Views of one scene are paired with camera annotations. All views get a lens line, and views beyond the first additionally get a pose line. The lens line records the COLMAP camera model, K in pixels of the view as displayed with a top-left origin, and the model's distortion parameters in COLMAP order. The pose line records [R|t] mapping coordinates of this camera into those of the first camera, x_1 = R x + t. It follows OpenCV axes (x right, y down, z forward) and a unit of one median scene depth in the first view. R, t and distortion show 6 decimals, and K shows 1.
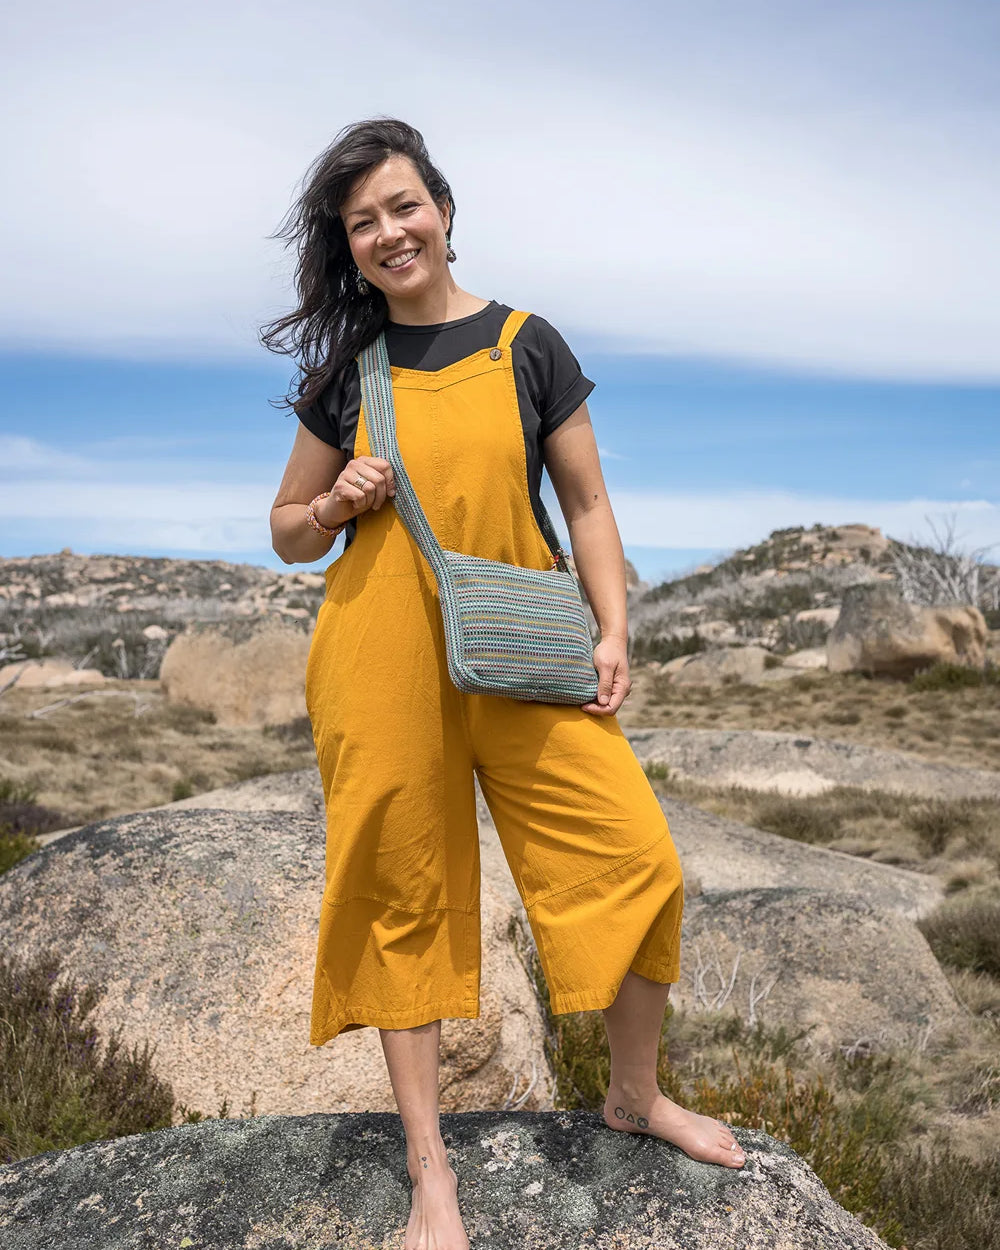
lens RADIAL K [[1538.2, 0, 521.0], [0, 1538.2, 611.4], [0, 0, 1]] dist [0.006386, 0.000000]
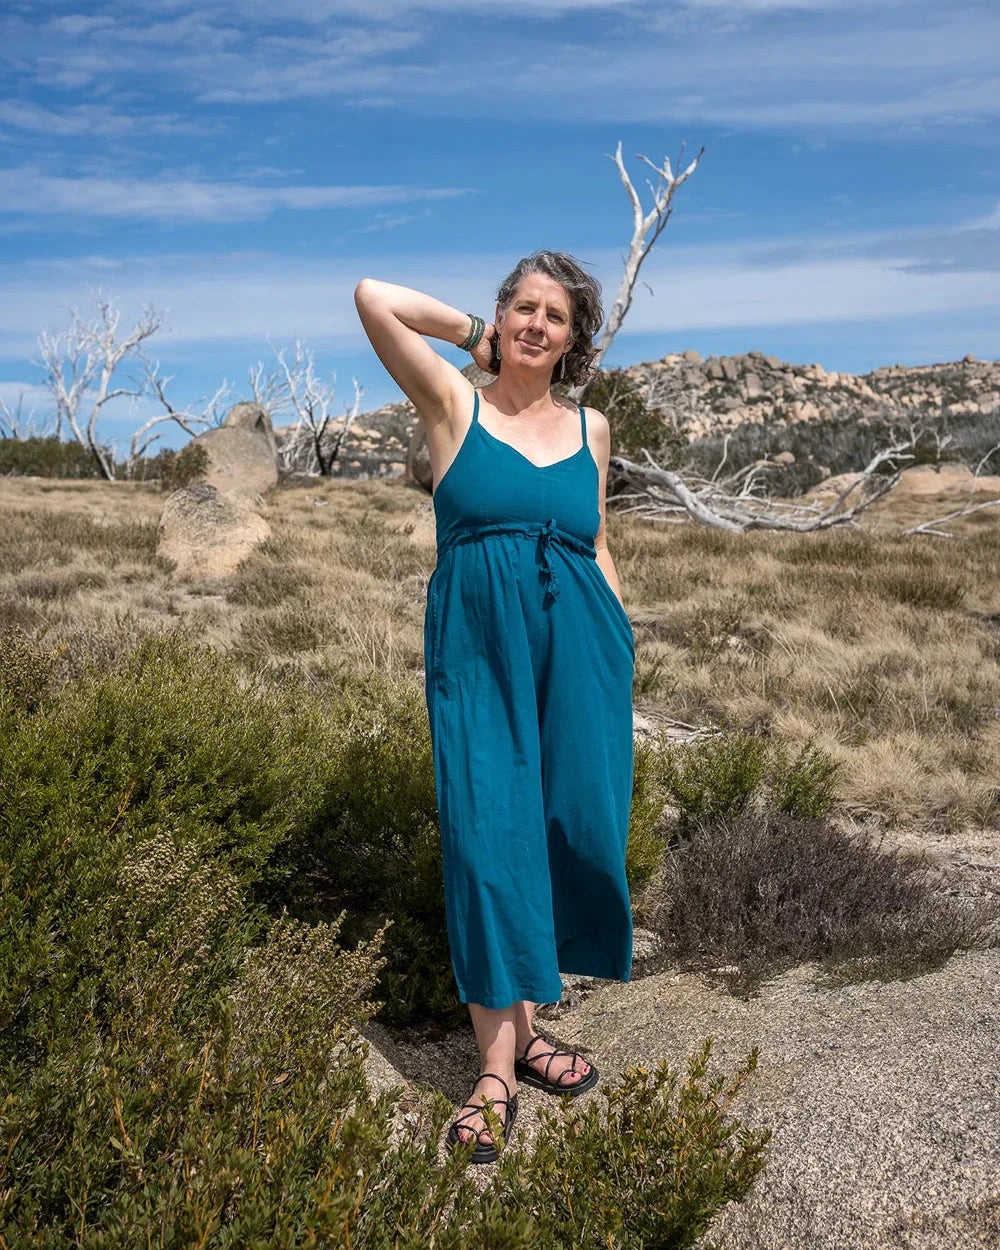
lens RADIAL K [[1538.2, 0, 521.3], [0, 1538.2, 555.4], [0, 0, 1]] dist [0.006386, 0.000000]
pose [[0.842333, 0.033063, -0.537943, -0.149910], [0.014040, 0.996432, 0.083226, 0.029481], [0.538775, -0.077657, 0.838863, 0.538053]]
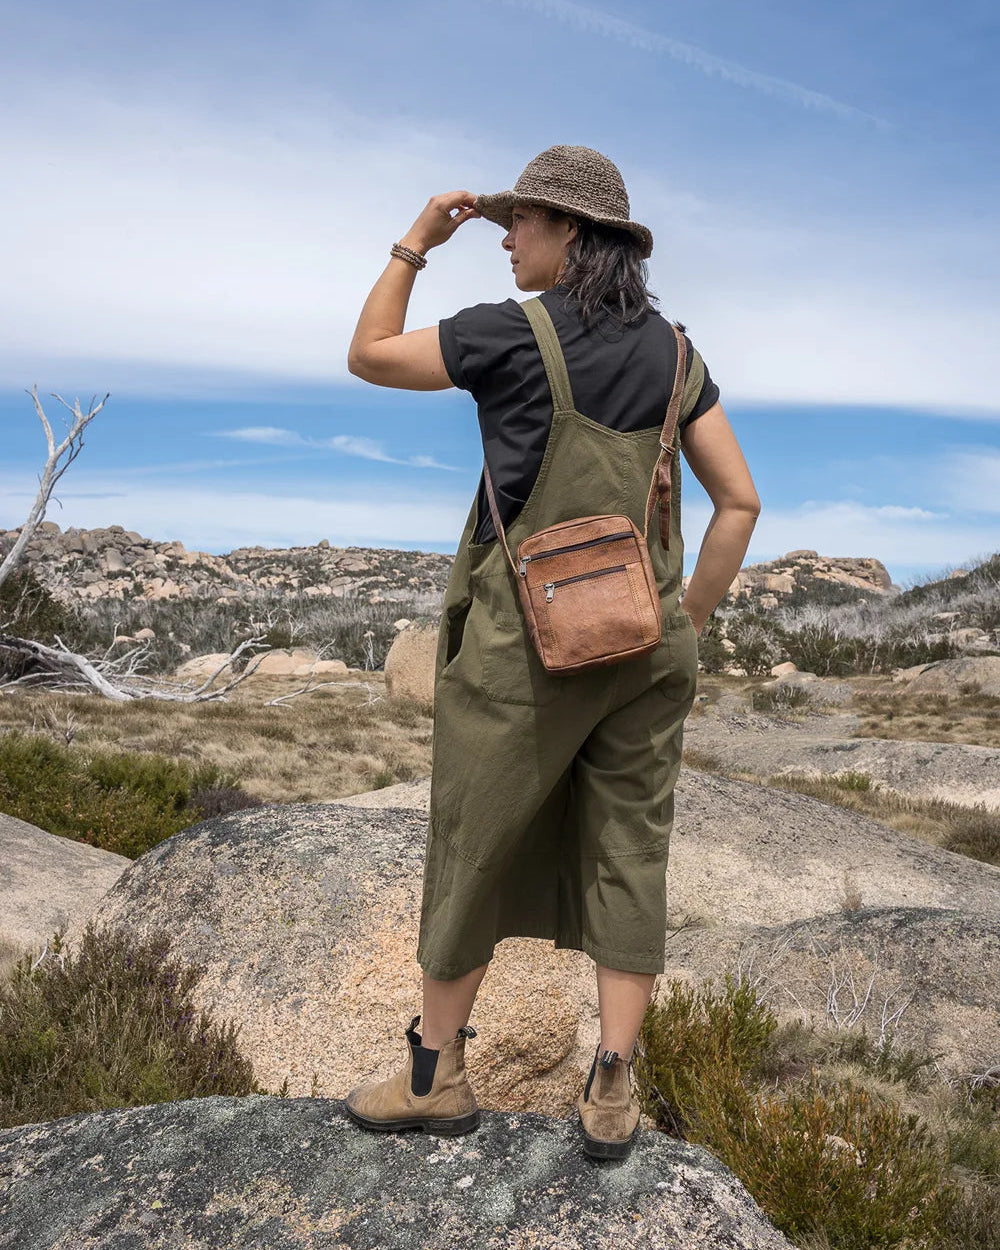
lens RADIAL K [[1538.2, 0, 515.8], [0, 1538.2, 616.1], [0, 0, 1]] dist [0.006386, 0.000000]
pose [[0.986532, 0.024293, -0.161756, 0.031110], [-0.023603, 0.999702, 0.006185, -0.003545], [0.161859, -0.002283, 0.986811, -0.006493]]
